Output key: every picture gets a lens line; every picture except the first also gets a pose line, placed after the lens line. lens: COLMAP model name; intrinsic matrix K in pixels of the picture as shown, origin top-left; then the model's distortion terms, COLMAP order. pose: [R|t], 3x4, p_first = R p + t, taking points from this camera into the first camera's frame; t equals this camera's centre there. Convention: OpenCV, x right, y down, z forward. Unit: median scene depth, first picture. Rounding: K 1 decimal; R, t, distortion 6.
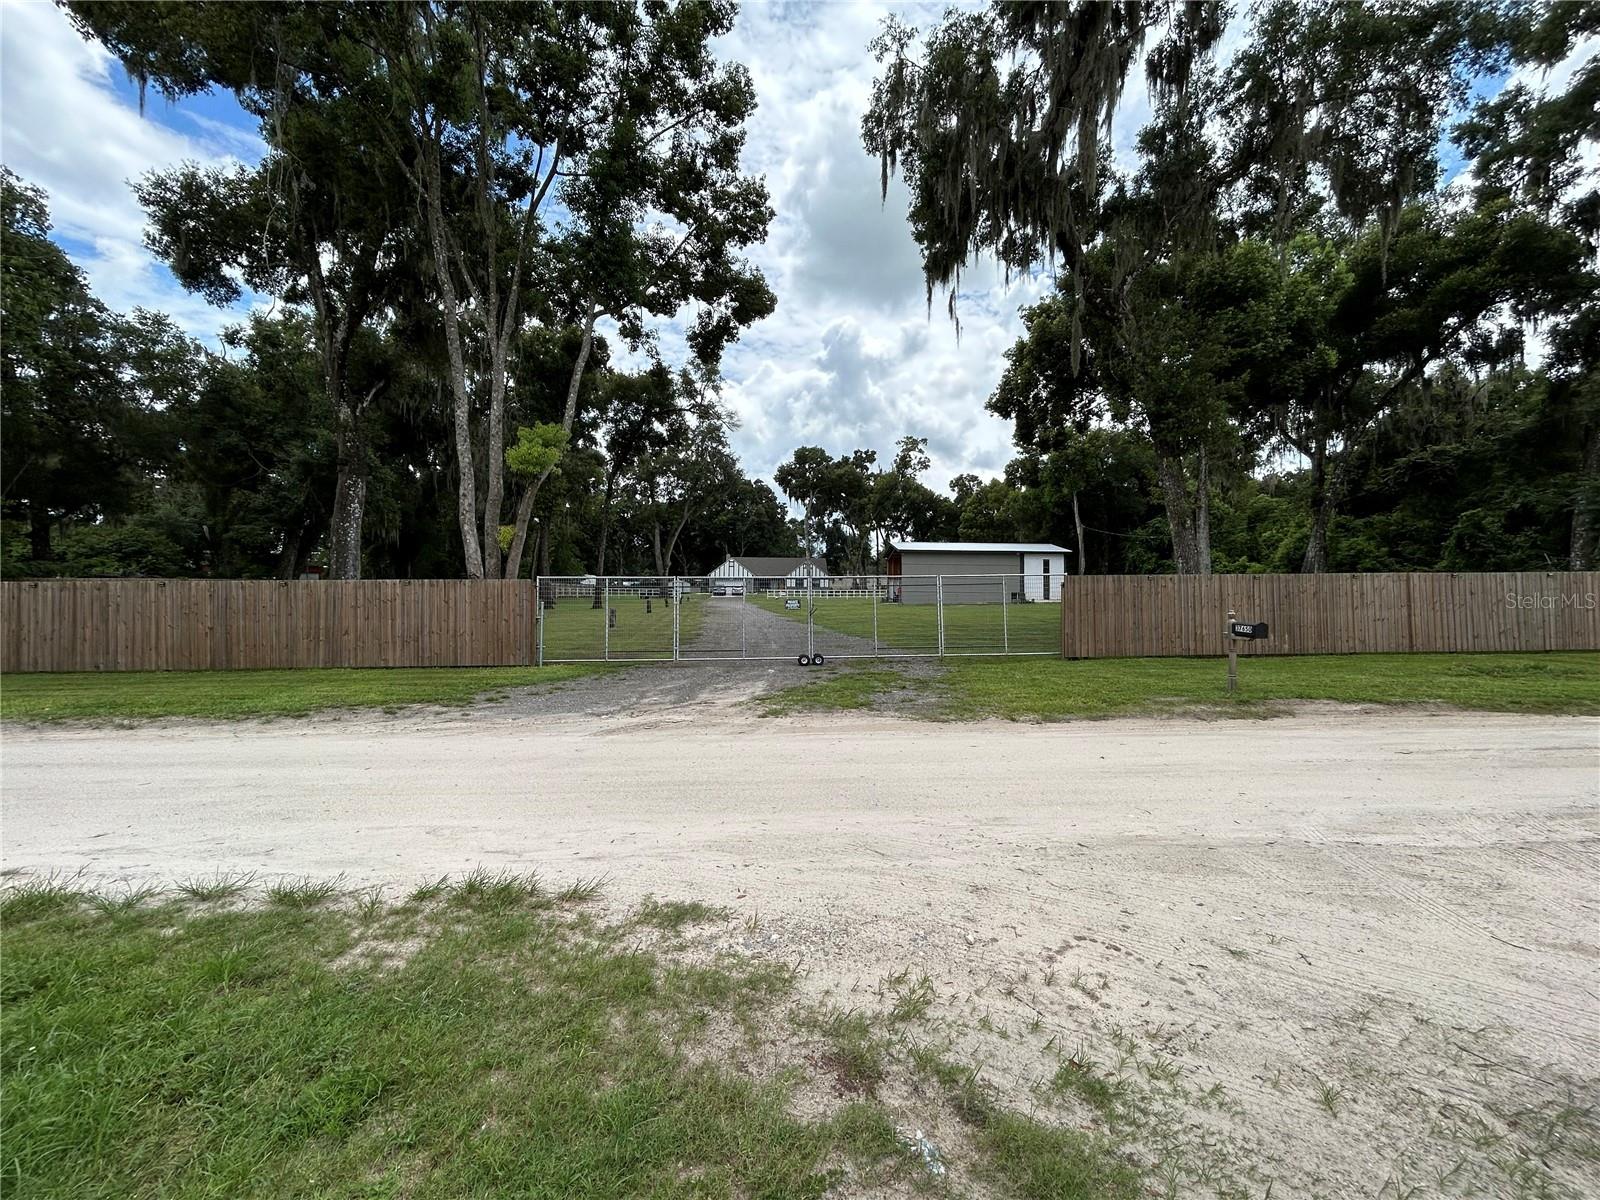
lens RADIAL K [[647.1, 0, 800.0], [0, 647.1, 599.8], [0, 0, 1]] dist [0.000750, 0.000563]
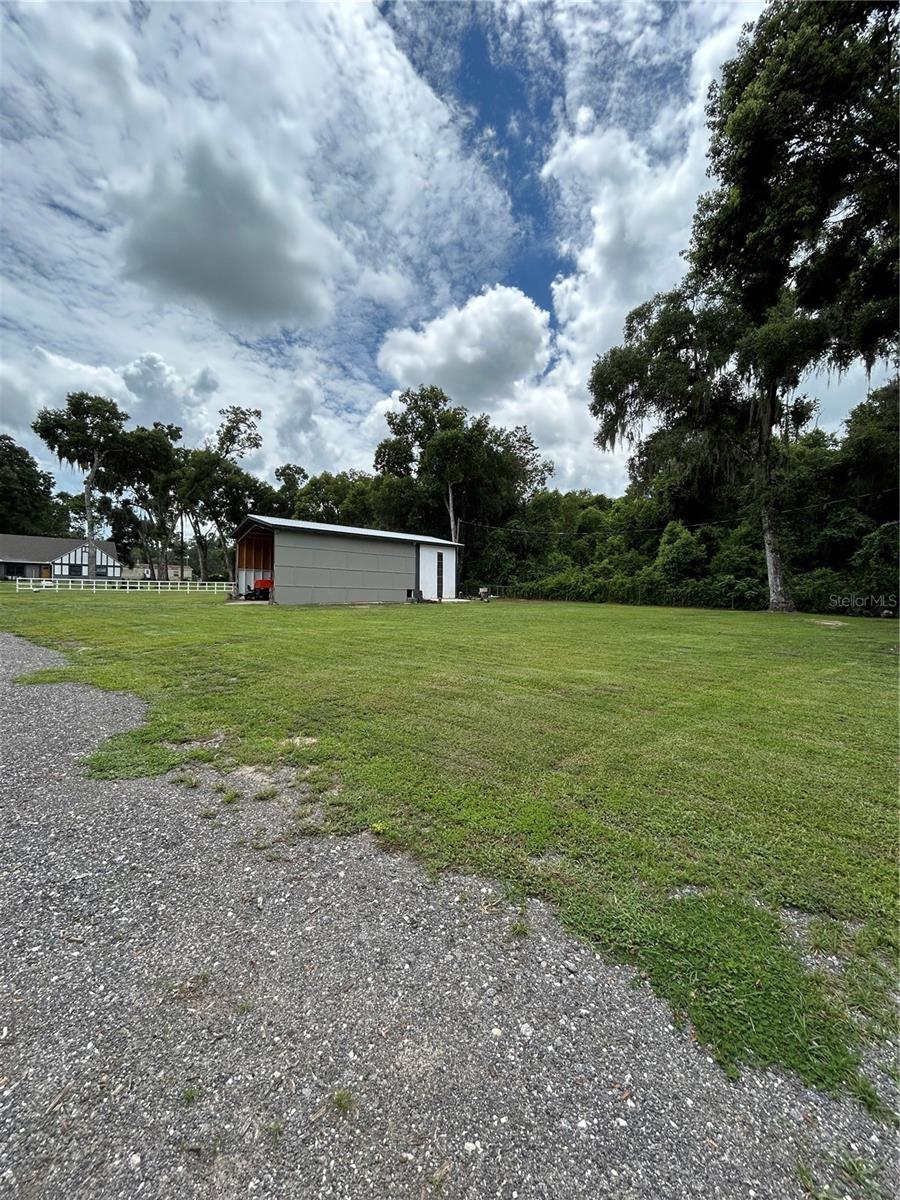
lens RADIAL K [[485.3, 0, 455.1], [0, 485.3, 597.7], [0, 0, 1]] dist [0.000750, 0.000563]
pose [[0.782558, 0.001141, 0.622577, -0.007171], [-0.010622, 0.999877, 0.011519, -0.004806], [-0.622487, -0.015627, 0.782474, 0.265873]]
